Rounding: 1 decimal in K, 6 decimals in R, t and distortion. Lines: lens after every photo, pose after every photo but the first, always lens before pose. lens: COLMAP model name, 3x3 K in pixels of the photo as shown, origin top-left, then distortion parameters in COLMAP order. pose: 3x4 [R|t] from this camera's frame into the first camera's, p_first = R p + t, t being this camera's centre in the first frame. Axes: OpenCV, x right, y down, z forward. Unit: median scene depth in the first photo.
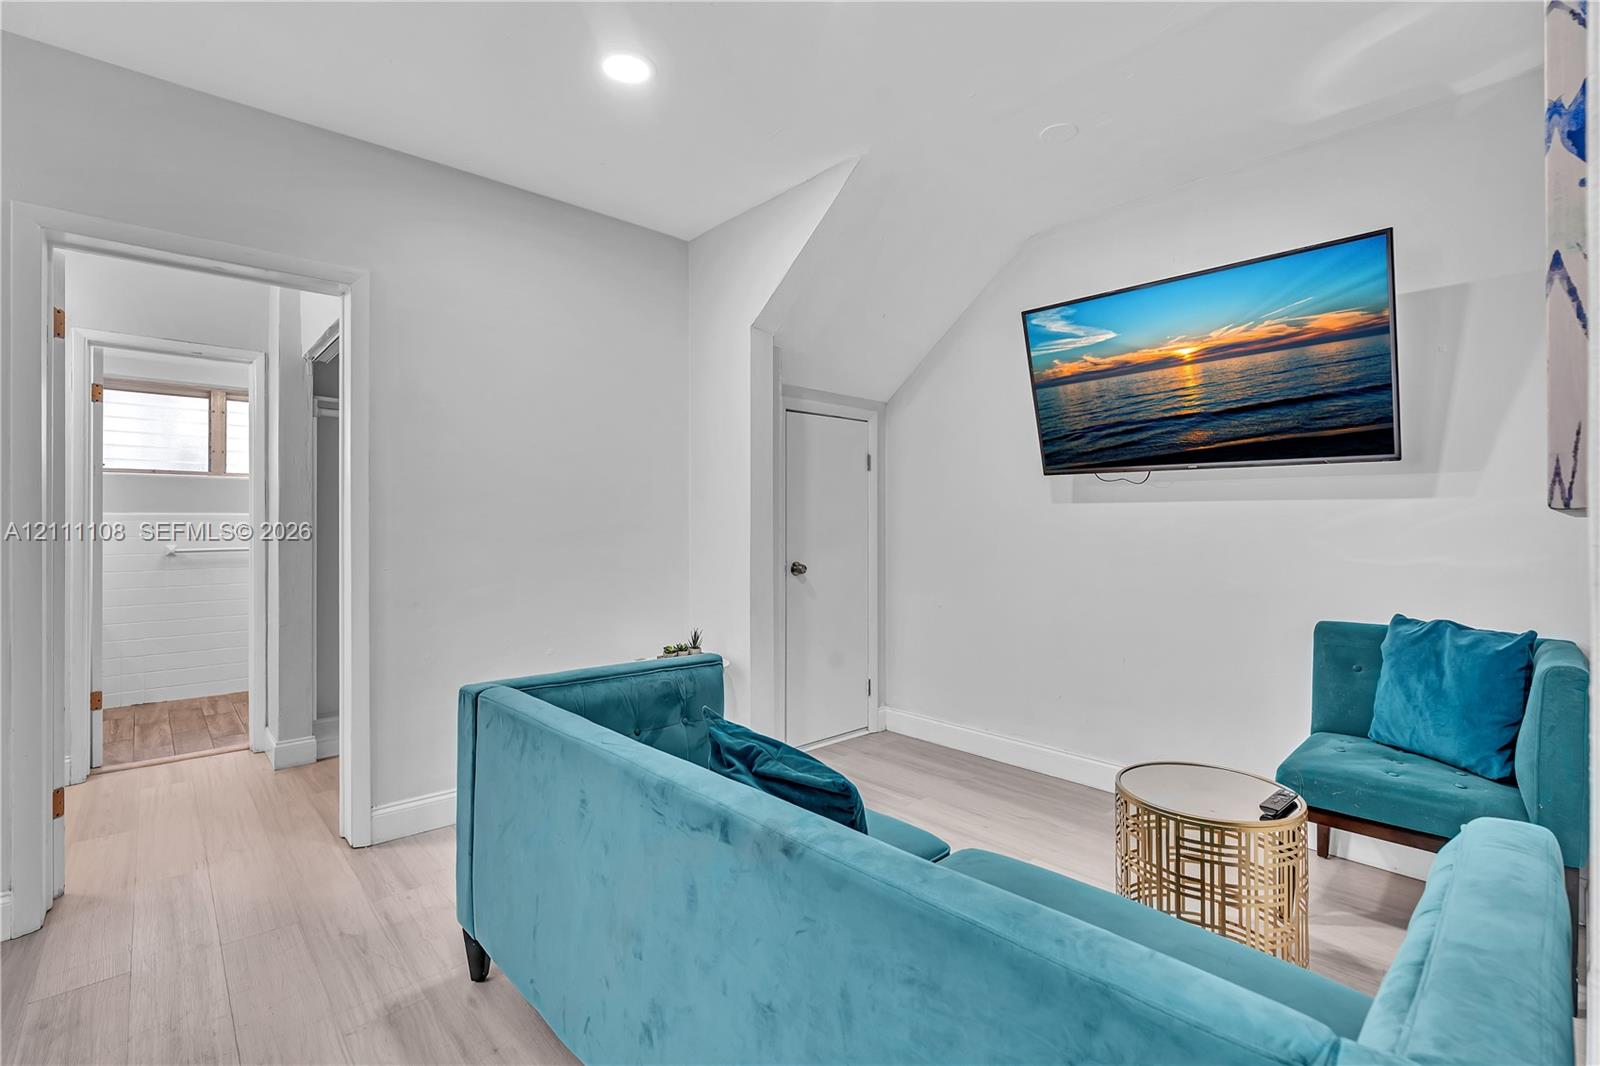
lens RADIAL K [[729.1, 0, 798.7], [0, 729.1, 529.6], [0, 0, 1]] dist [-0.001024, 0.000470]
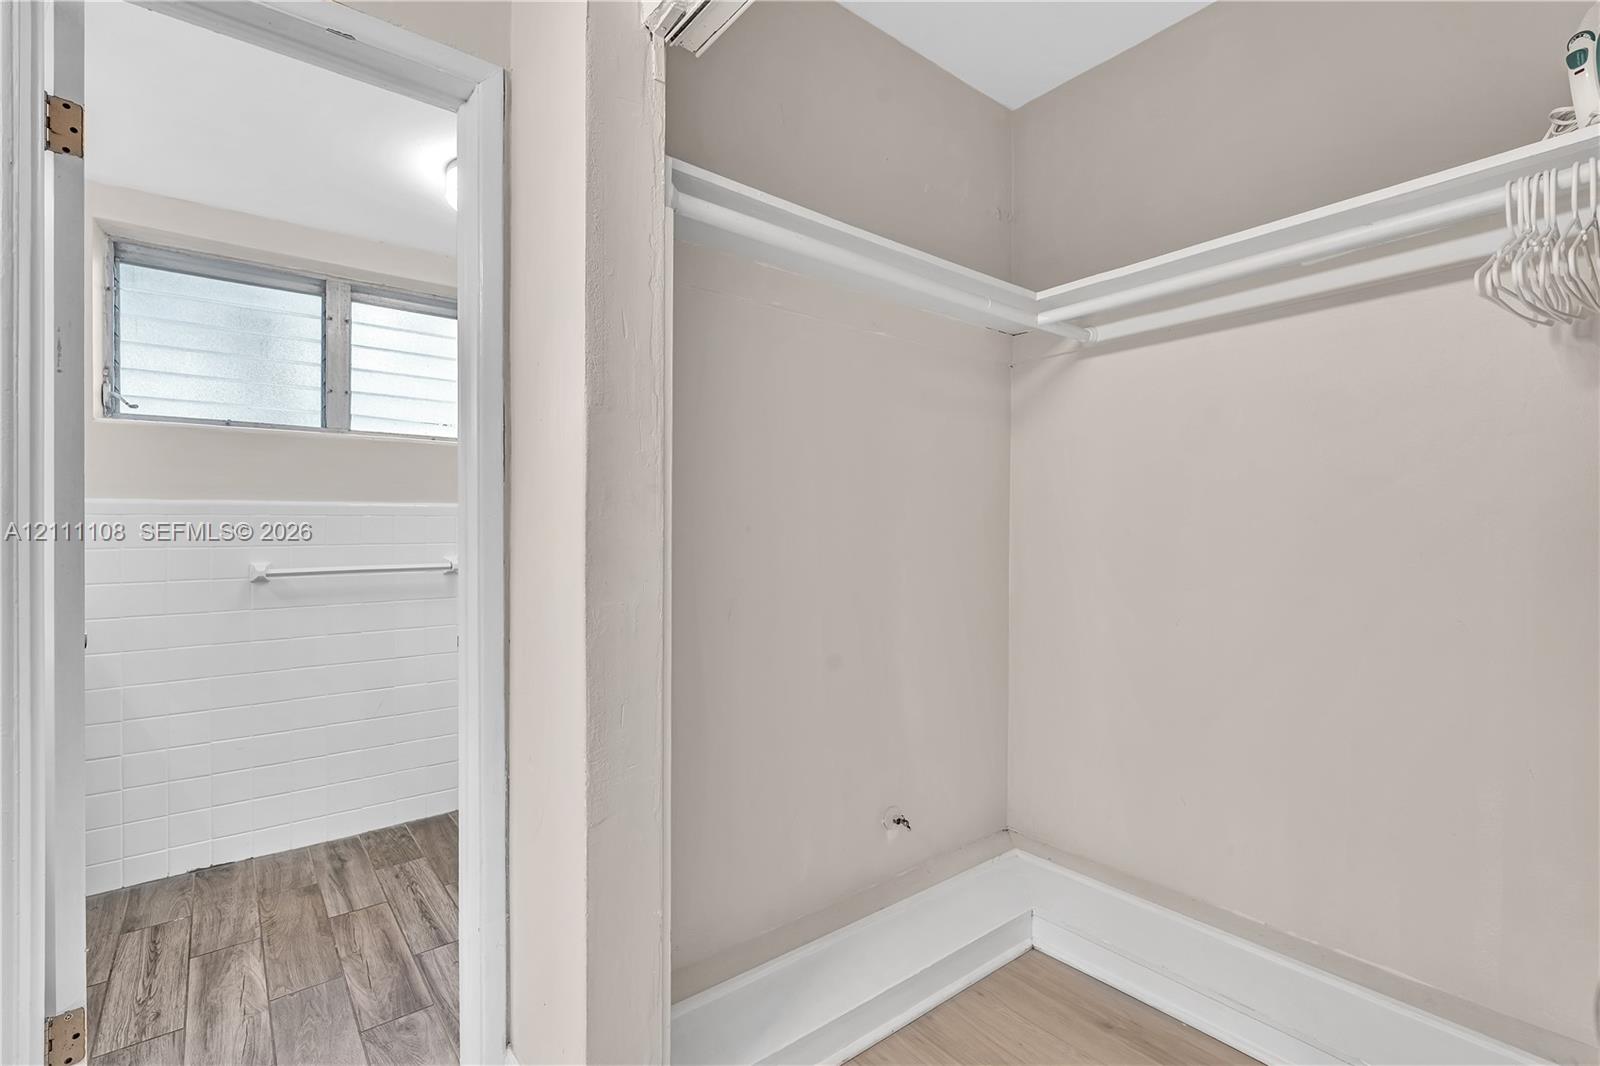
lens RADIAL K [[729.1, 0, 800.3], [0, 729.1, 536.1], [0, 0, 1]] dist [-0.001024, 0.000470]
pose [[0.998243, 0.001998, -0.059221, -0.415582], [-0.001656, 0.999982, 0.005822, -0.000817], [0.059232, -0.005713, 0.998228, 0.469949]]
